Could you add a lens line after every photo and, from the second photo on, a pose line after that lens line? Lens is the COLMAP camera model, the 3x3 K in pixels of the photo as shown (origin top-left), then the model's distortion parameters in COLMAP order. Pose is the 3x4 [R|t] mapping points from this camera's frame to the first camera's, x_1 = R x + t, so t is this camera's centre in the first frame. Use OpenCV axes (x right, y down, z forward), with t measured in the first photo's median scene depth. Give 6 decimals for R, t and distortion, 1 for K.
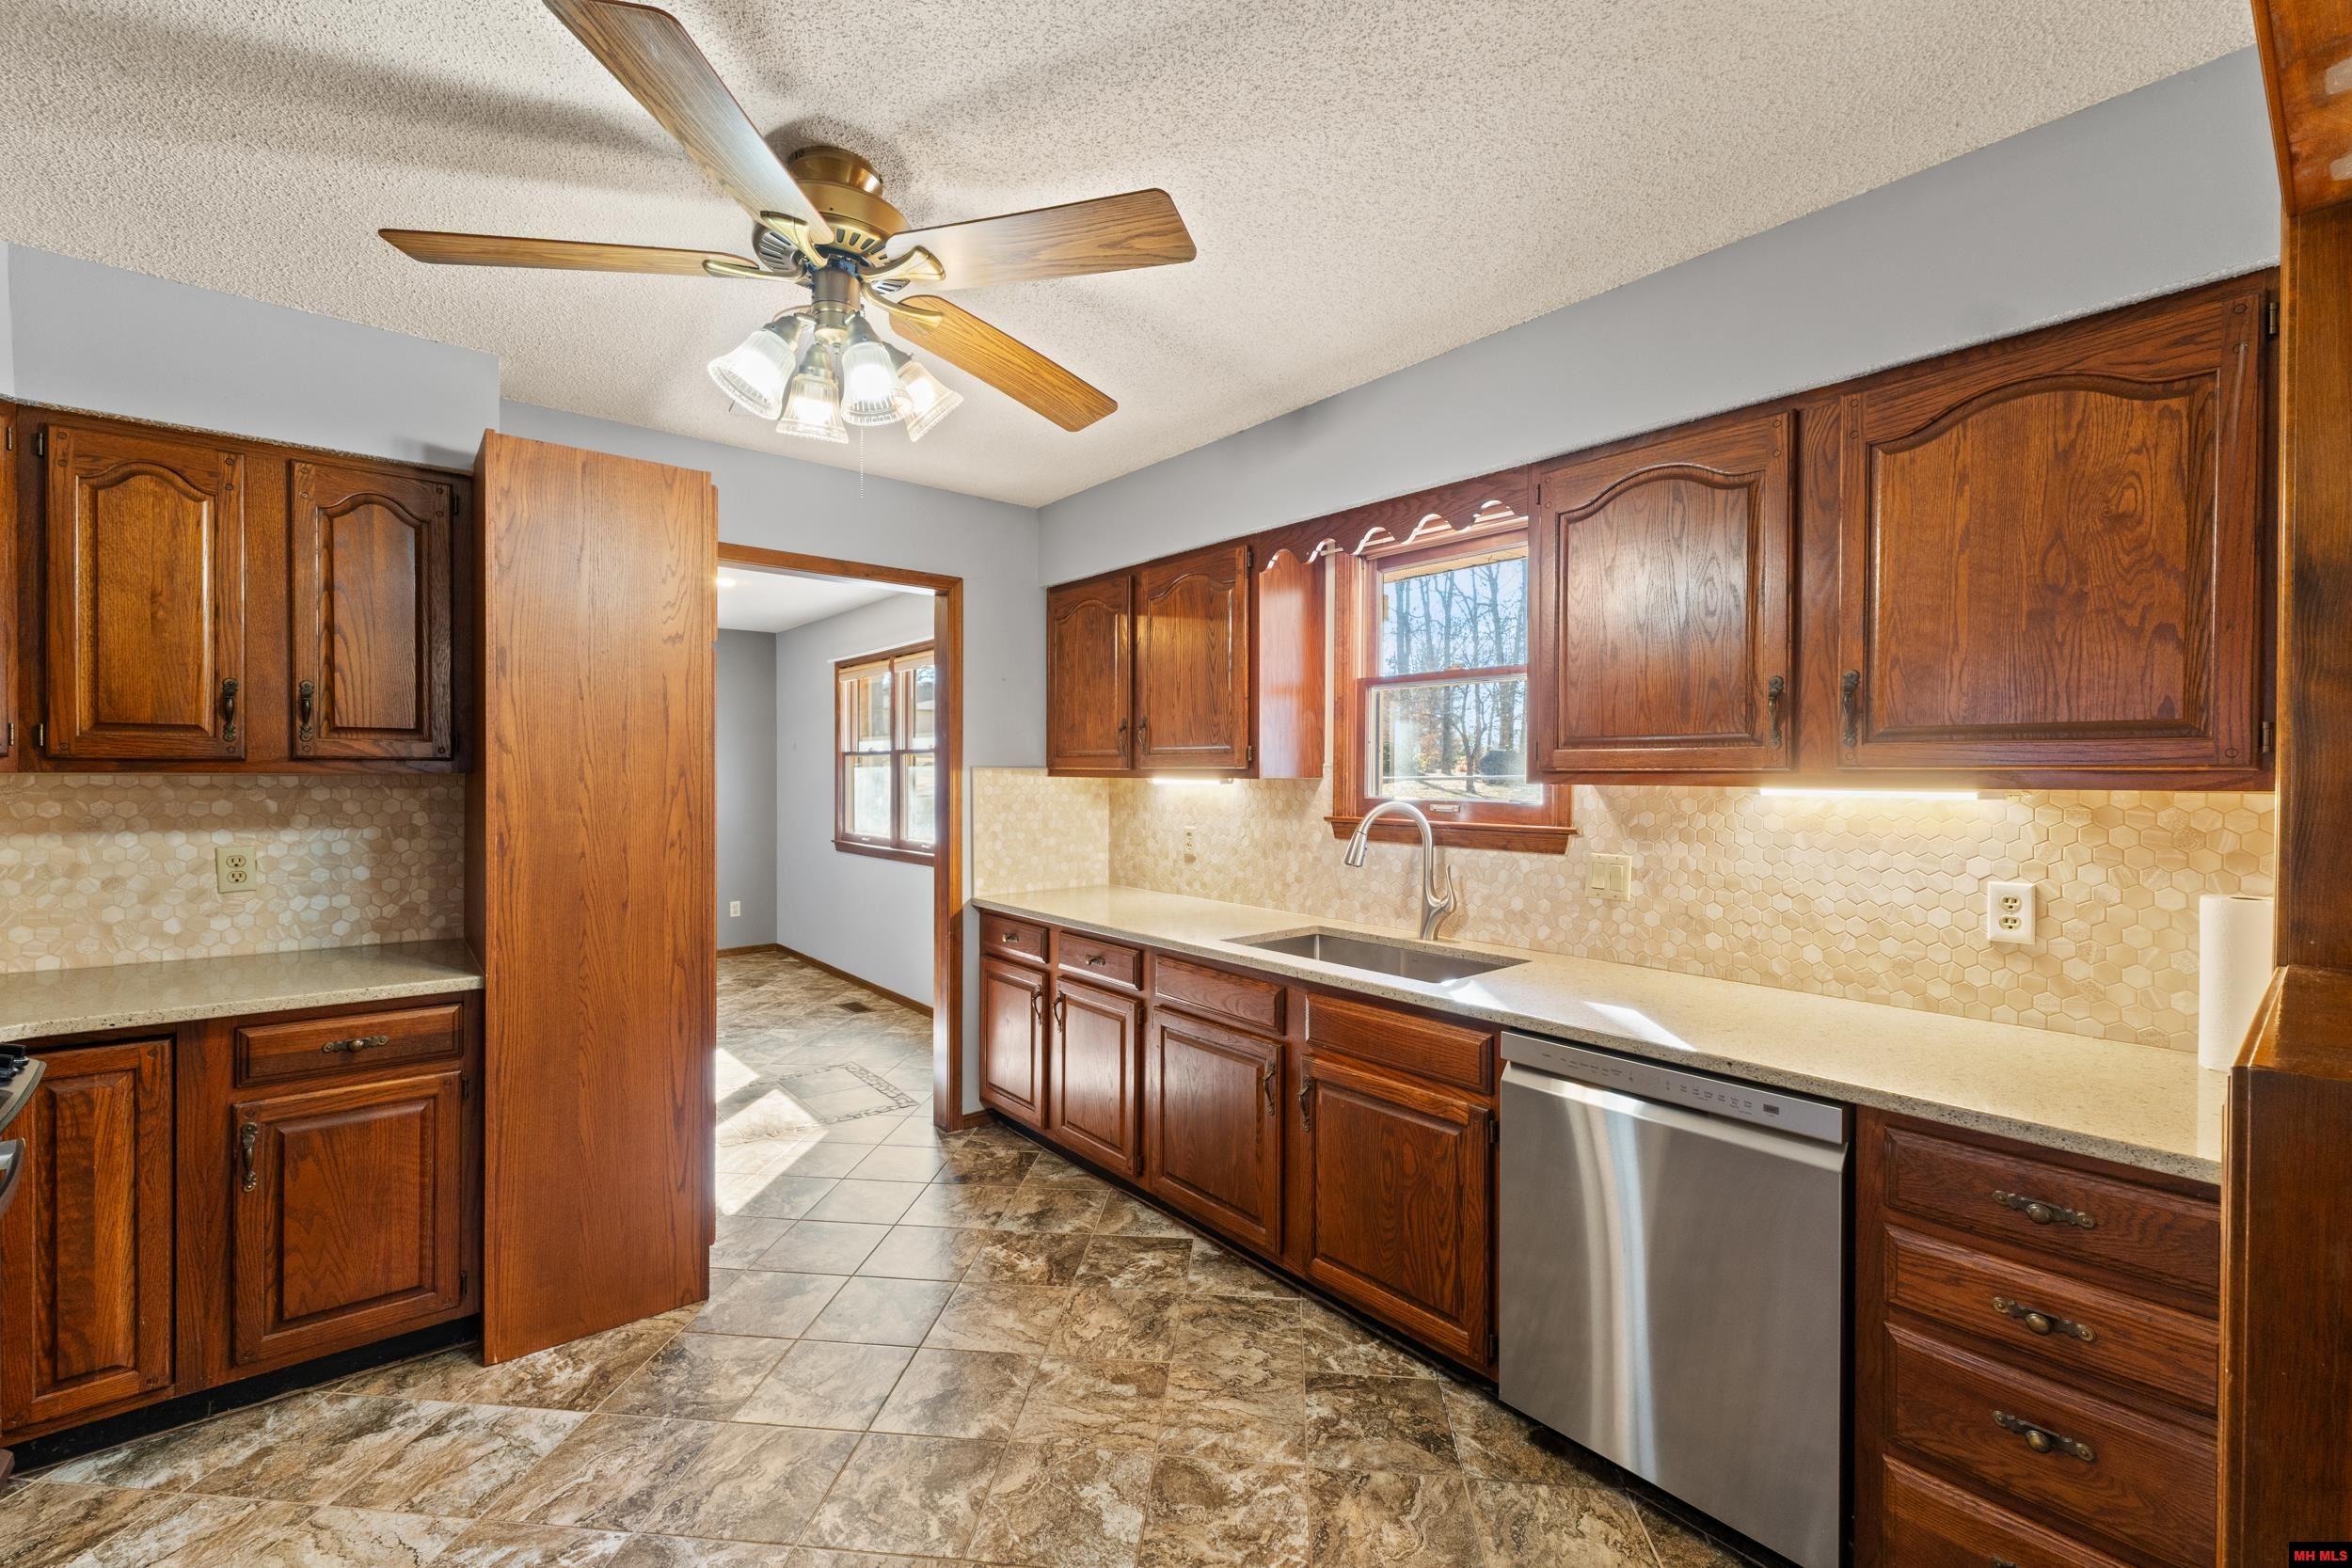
lens RADIAL K [[997.7, 0, 1171.8], [0, 997.7, 772.4], [0, 0, 1]] dist [0.001281, -0.000929]
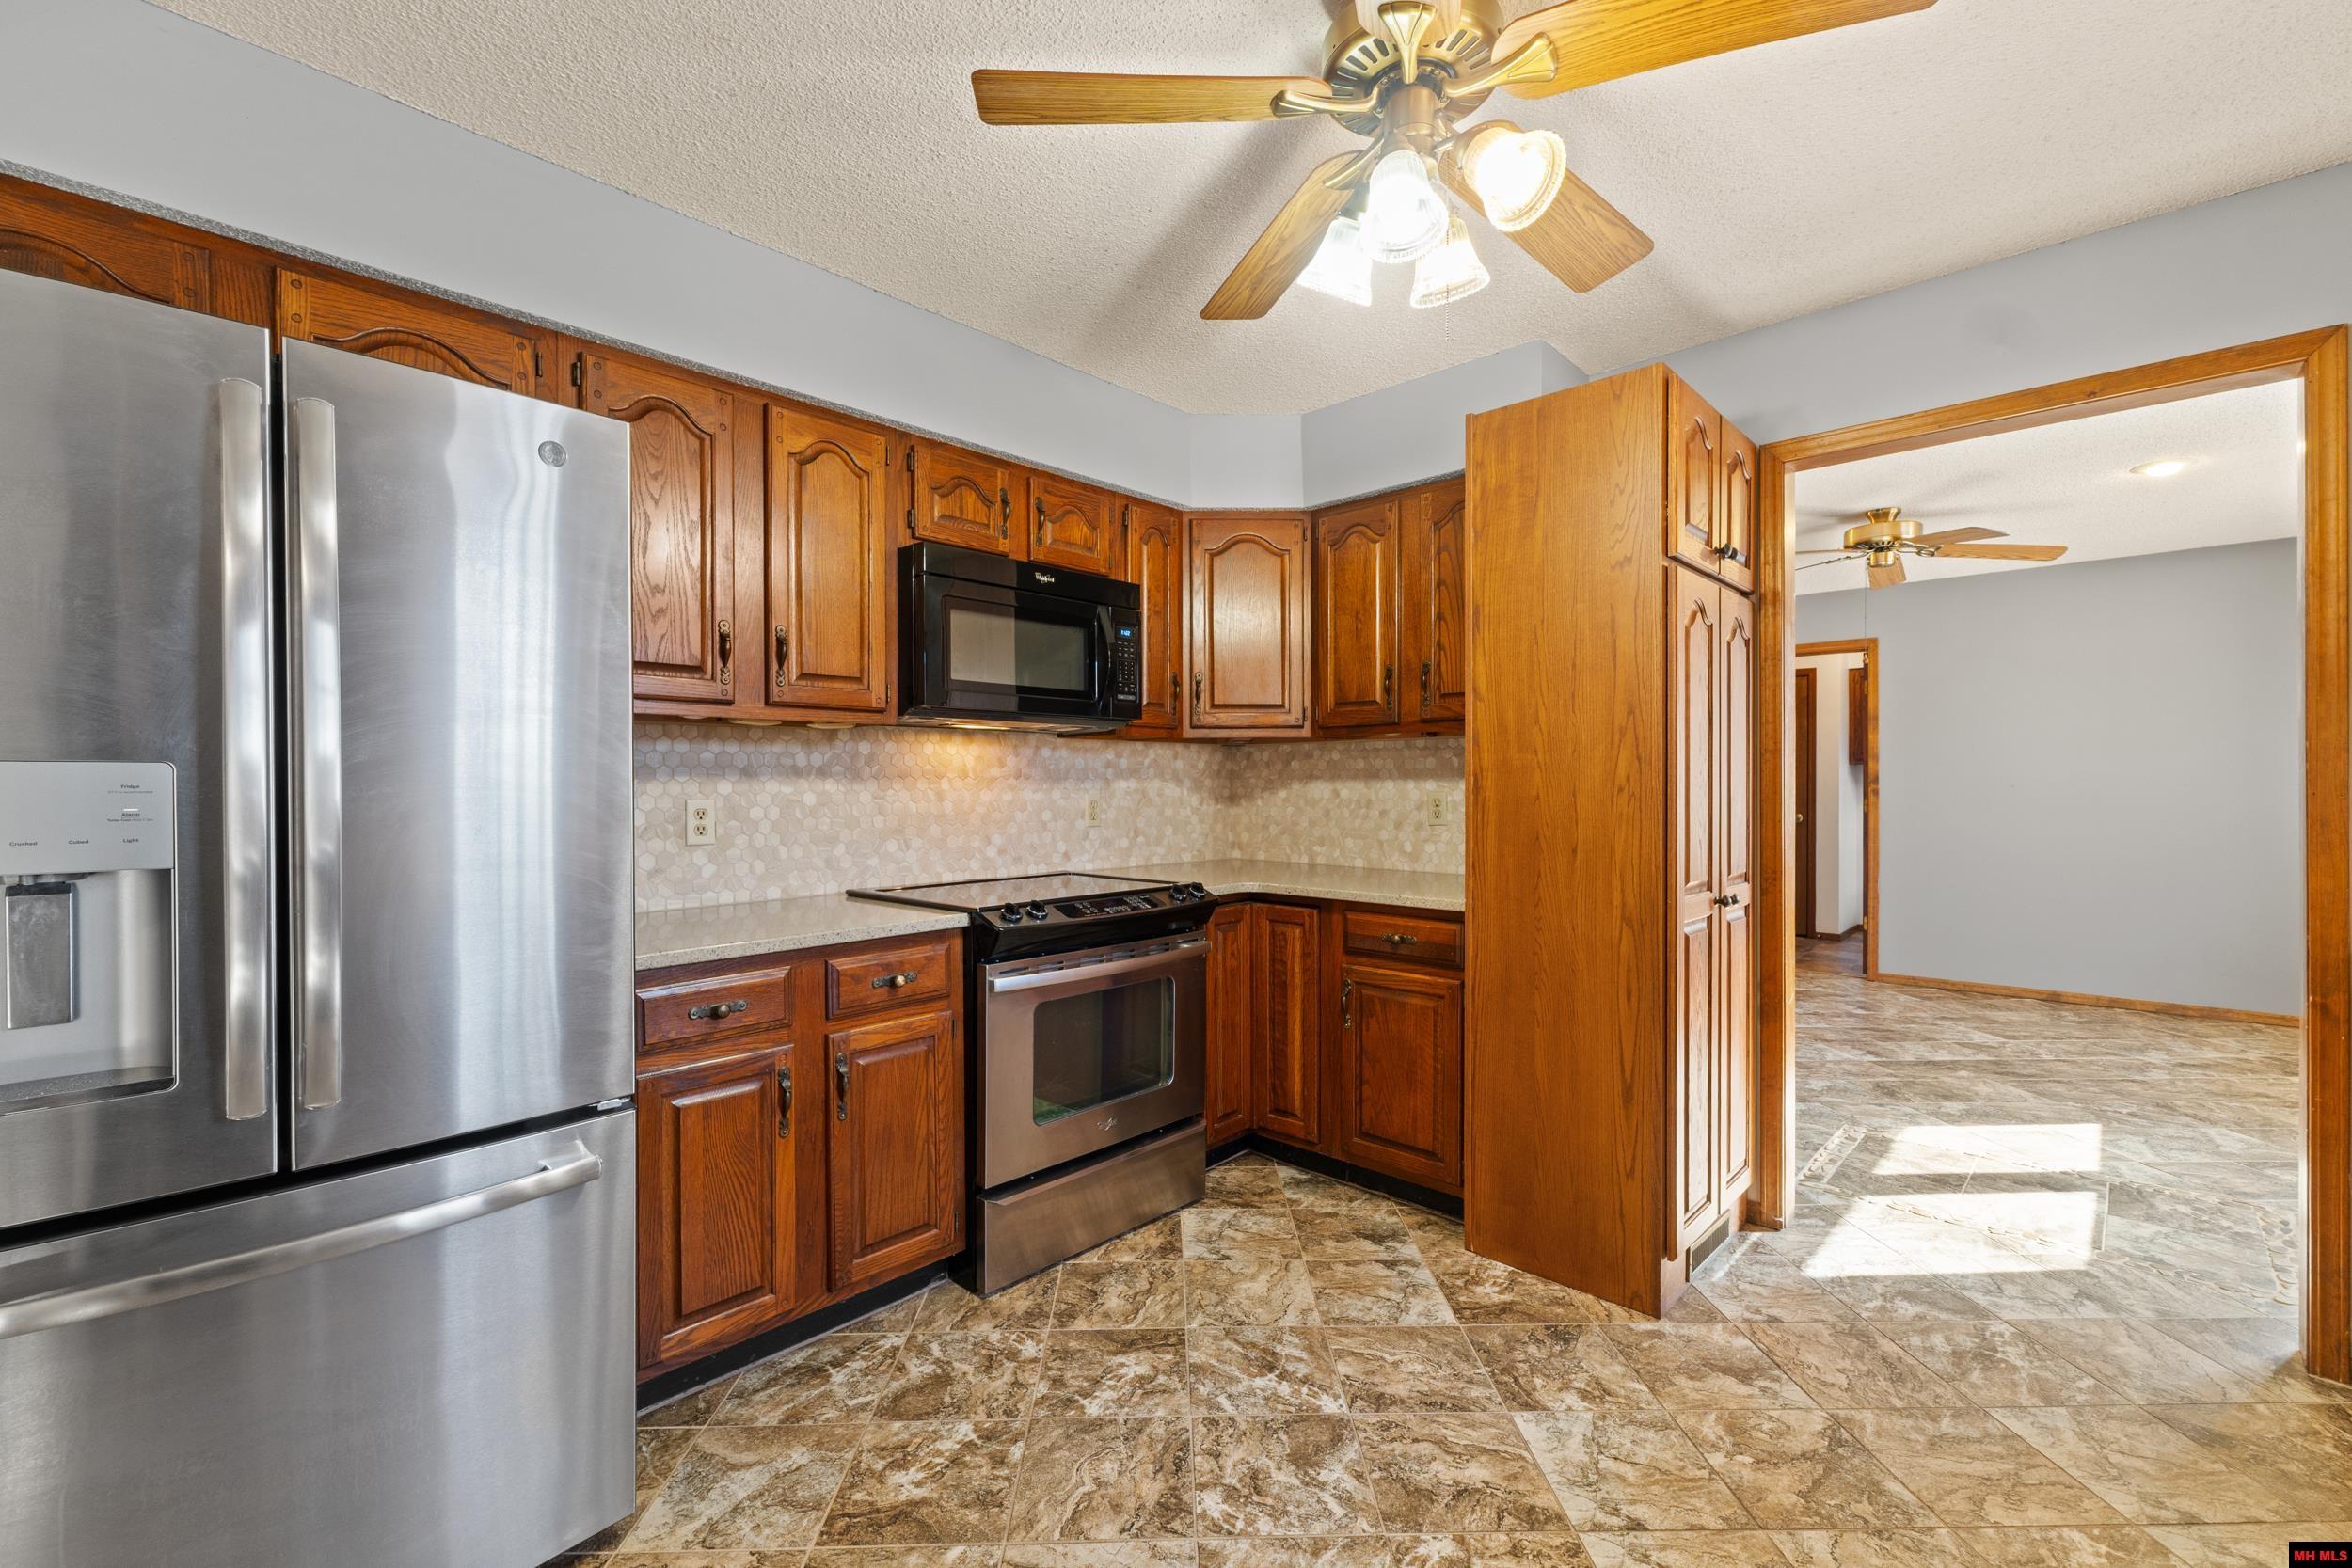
lens RADIAL K [[997.7, 0, 1195.5], [0, 997.7, 784.5], [0, 0, 1]] dist [0.001281, -0.000929]
pose [[0.113920, -0.009657, -0.993443, 0.386554], [-0.000813, 0.999952, -0.009813, 0.082839], [0.993490, 0.001926, 0.113906, 0.556494]]
